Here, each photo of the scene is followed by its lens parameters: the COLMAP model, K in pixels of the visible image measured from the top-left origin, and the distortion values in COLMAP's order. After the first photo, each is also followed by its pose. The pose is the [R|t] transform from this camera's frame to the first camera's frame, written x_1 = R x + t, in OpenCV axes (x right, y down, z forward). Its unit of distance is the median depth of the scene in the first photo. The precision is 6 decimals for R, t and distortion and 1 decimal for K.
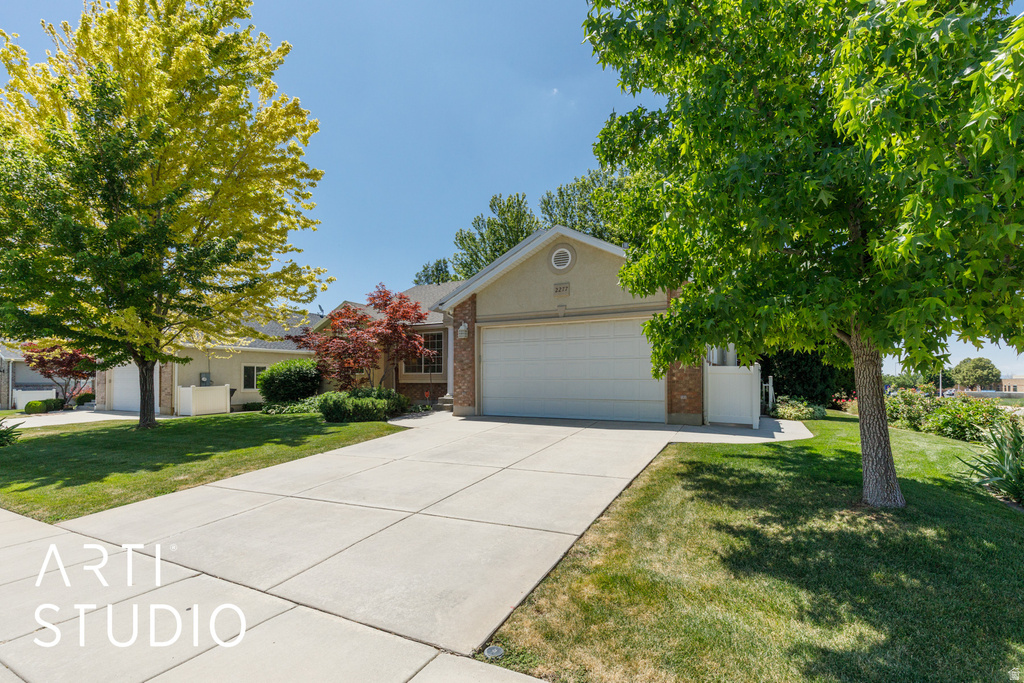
lens RADIAL K [[461.0, 0, 513.3], [0, 461.0, 378.8], [0, 0, 1]] dist [0.002097, 0.000425]
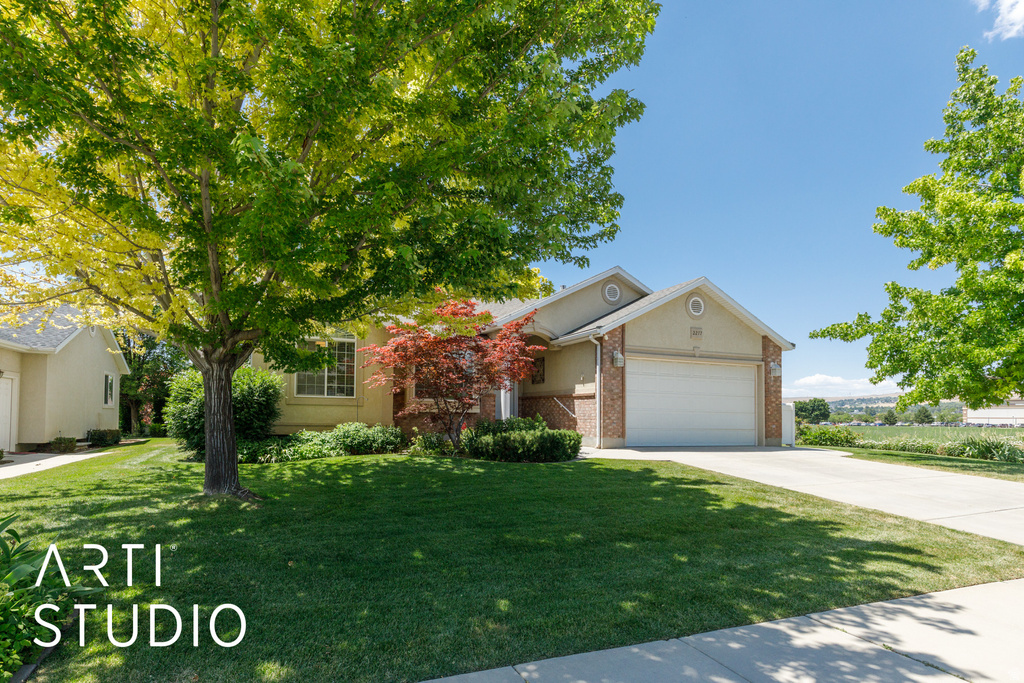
lens RADIAL K [[492.4, 0, 481.7], [0, 492.4, 404.0], [0, 0, 1]] dist [0.001234, 0.000078]
pose [[0.663108, 0.029015, 0.747961, -1.131579], [-0.017727, 0.999577, -0.023059, 0.019242], [-0.748314, 0.002032, 0.663342, 0.575560]]
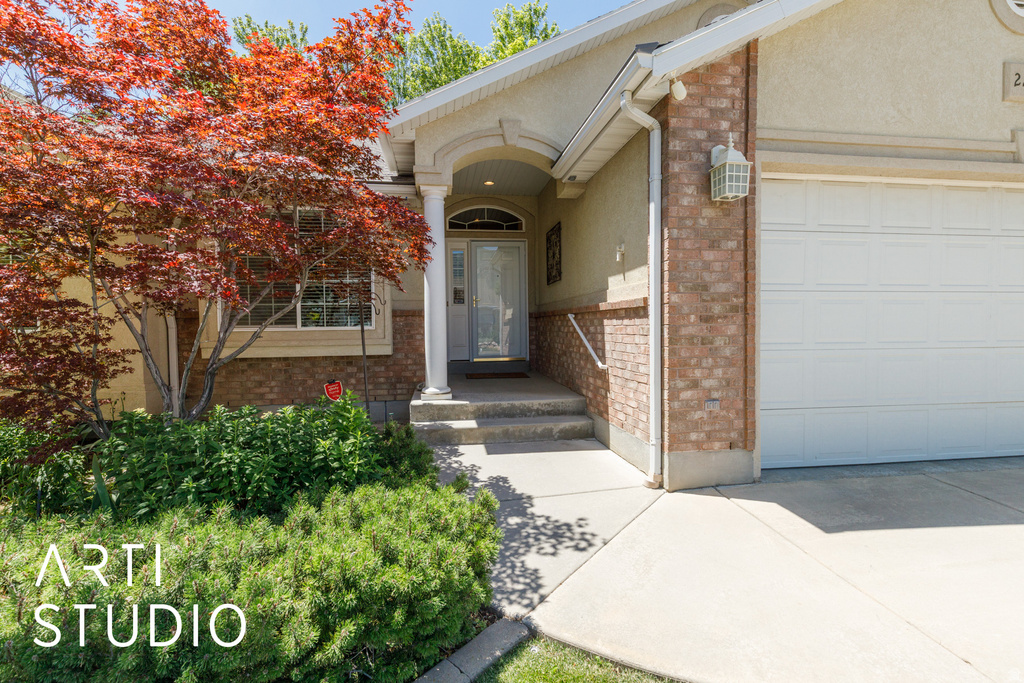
lens RADIAL K [[483.3, 0, 506.4], [0, 483.3, 347.6], [0, 0, 1]] dist [0.012381, 0.000131]
pose [[0.803210, -0.028160, 0.595031, -0.408104], [0.004972, 0.999164, 0.040574, -0.015874], [-0.595676, -0.029631, 0.802678, 0.911326]]
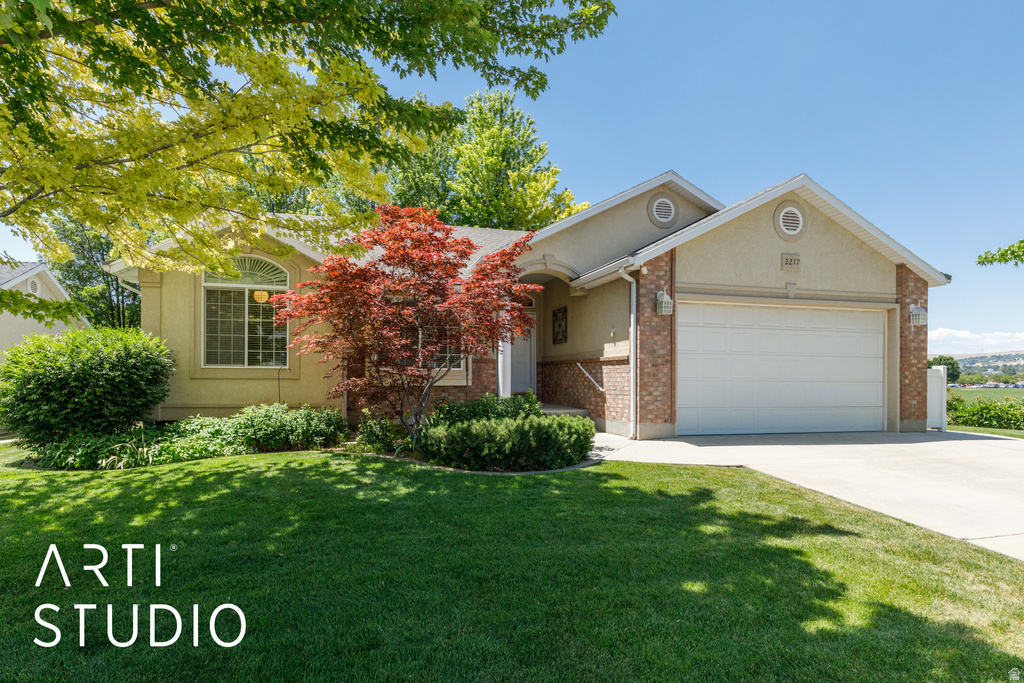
lens RADIAL K [[531.4, 0, 484.6], [0, 531.4, 388.2], [0, 0, 1]] dist [-0.002099, -0.000835]
pose [[0.744529, -0.005754, 0.667566, -0.828087], [-0.006998, 0.999841, 0.016423, 0.001523], [-0.667554, -0.016898, 0.744370, 0.670202]]
